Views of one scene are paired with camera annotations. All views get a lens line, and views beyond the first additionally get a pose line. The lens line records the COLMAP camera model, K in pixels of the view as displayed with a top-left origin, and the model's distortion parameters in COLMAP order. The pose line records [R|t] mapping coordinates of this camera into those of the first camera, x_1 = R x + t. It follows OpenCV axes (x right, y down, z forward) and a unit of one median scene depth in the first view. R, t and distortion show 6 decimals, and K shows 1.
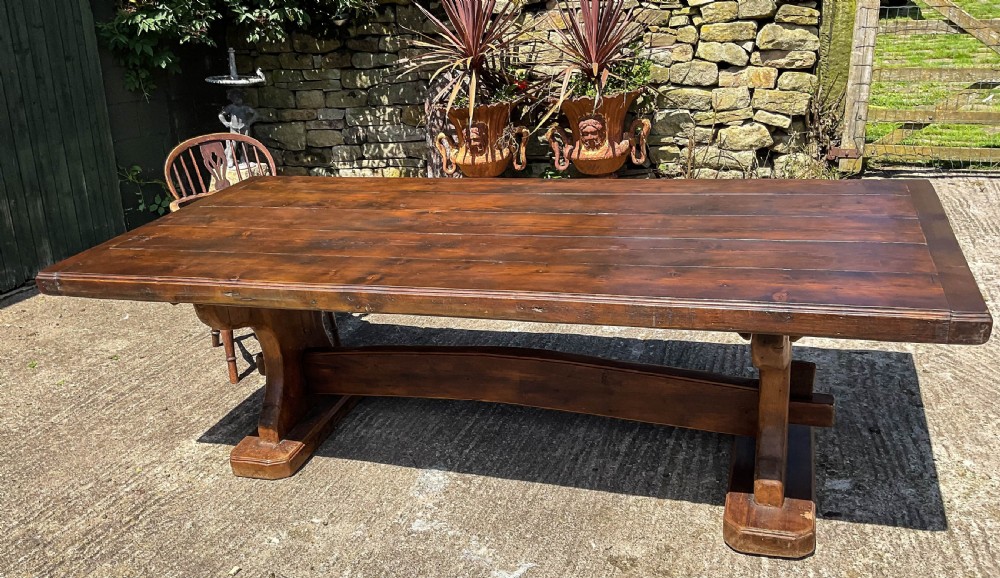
lens RADIAL K [[897.1, 0, 462.5], [0, 897.1, 333.8], [0, 0, 1]] dist [0.082420, -0.172399]
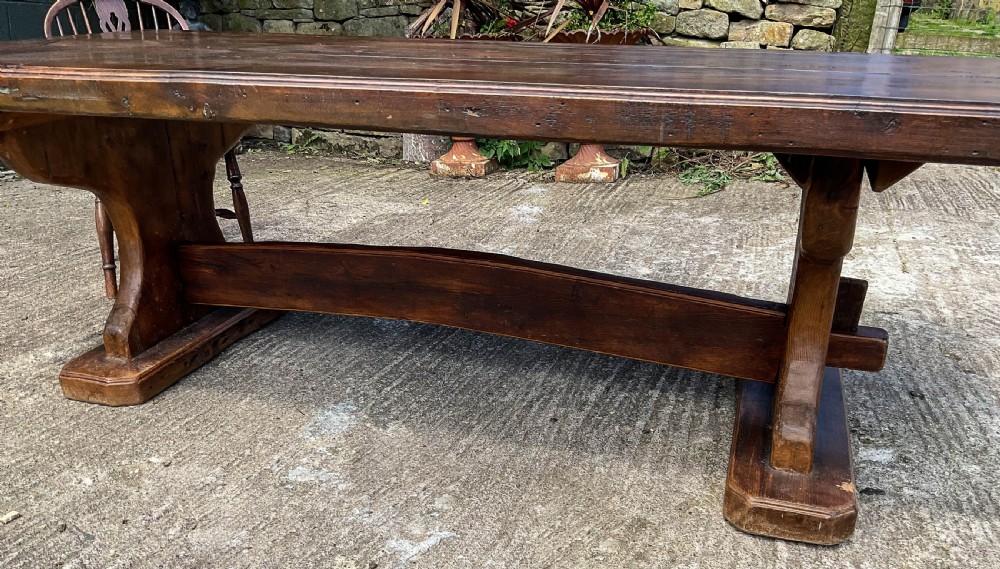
lens RADIAL K [[836.8, 0, 500.1], [0, 836.8, 381.1], [0, 0, 1]] dist [0.035567, -0.074729]
pose [[0.995699, 0.071009, 0.059512, 0.053667], [-0.073273, 0.996634, 0.036769, 0.086783], [-0.056701, -0.040971, 0.997550, 0.281687]]
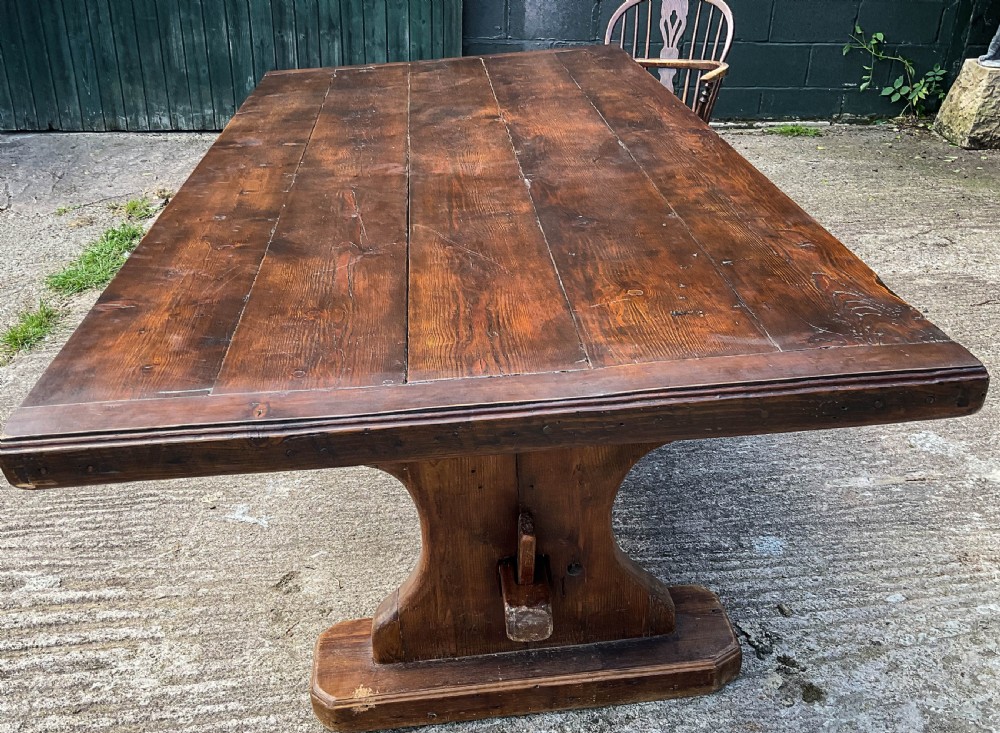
lens RADIAL K [[995.6, 0, 510.3], [0, 995.6, 430.1], [0, 0, 1]] dist [0.036694, 0.000000]
pose [[0.422869, 0.498426, -0.756805, 0.668514], [-0.331348, 0.862363, 0.382803, -0.212493], [0.843440, 0.088890, 0.529819, 0.519300]]
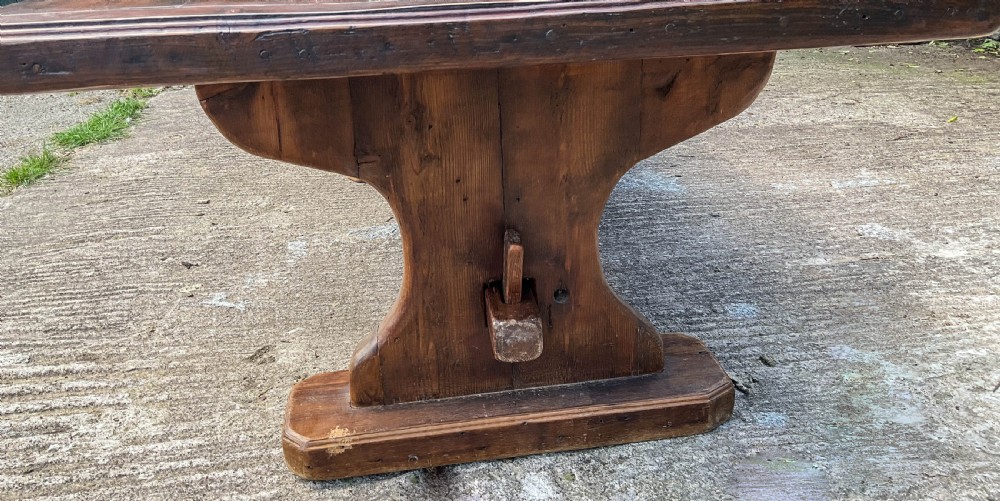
lens RADIAL K [[841.9, 0, 498.4], [0, 841.9, 194.6], [0, 0, 1]] dist [0.036194, -0.053879]
pose [[0.459880, 0.351730, -0.815350, 0.638370], [-0.332337, 0.919650, 0.209276, -0.080513], [0.823445, 0.174729, 0.539822, 0.567033]]
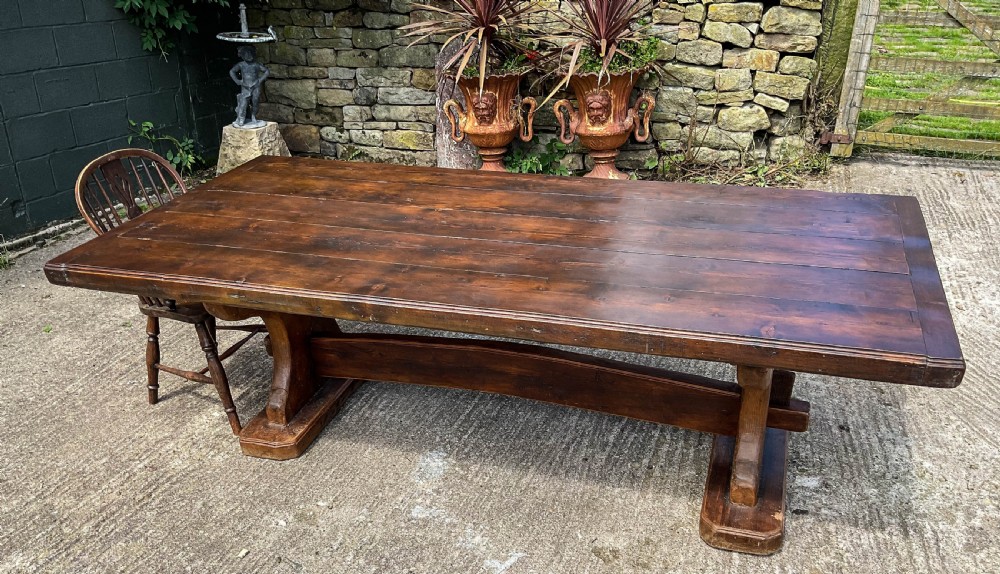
lens RADIAL K [[841.9, 0, 500.2], [0, 841.9, 376.6], [0, 0, 1]] dist [0.061265, -0.128454]
pose [[0.998778, 0.027046, 0.041354, 0.002370], [-0.031947, 0.991912, 0.122844, -0.059975], [-0.037697, -0.124015, 0.991564, 0.021219]]
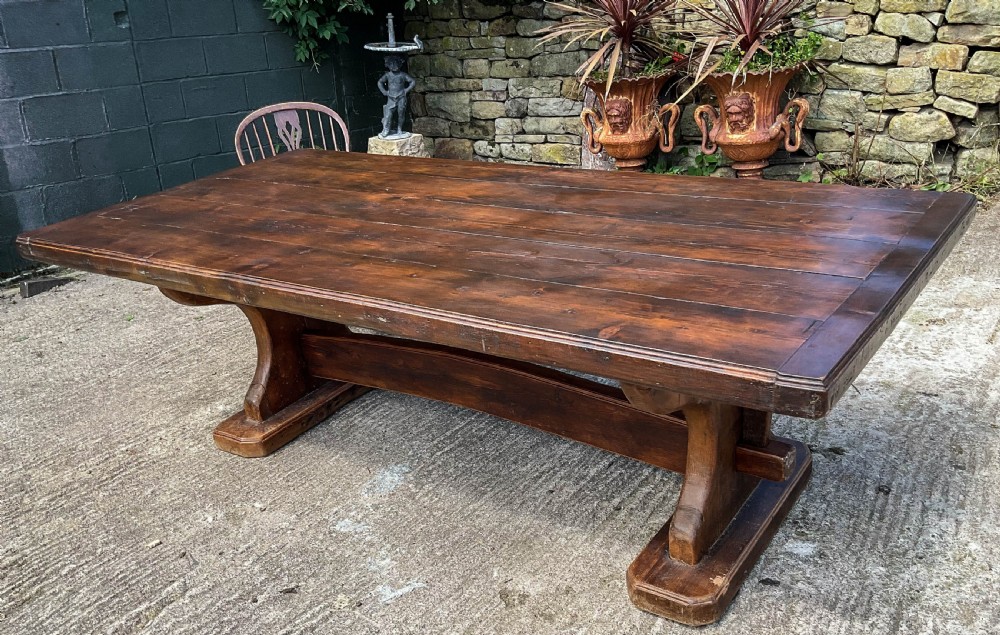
lens RADIAL K [[878.6, 0, 520.3], [0, 878.6, 394.7], [0, 0, 1]] dist [0.051934, -0.099644]
pose [[0.966877, 0.110125, -0.230265, 0.281979], [-0.086674, 0.990188, 0.109618, -0.039348], [0.240077, -0.086029, 0.966934, 0.116098]]
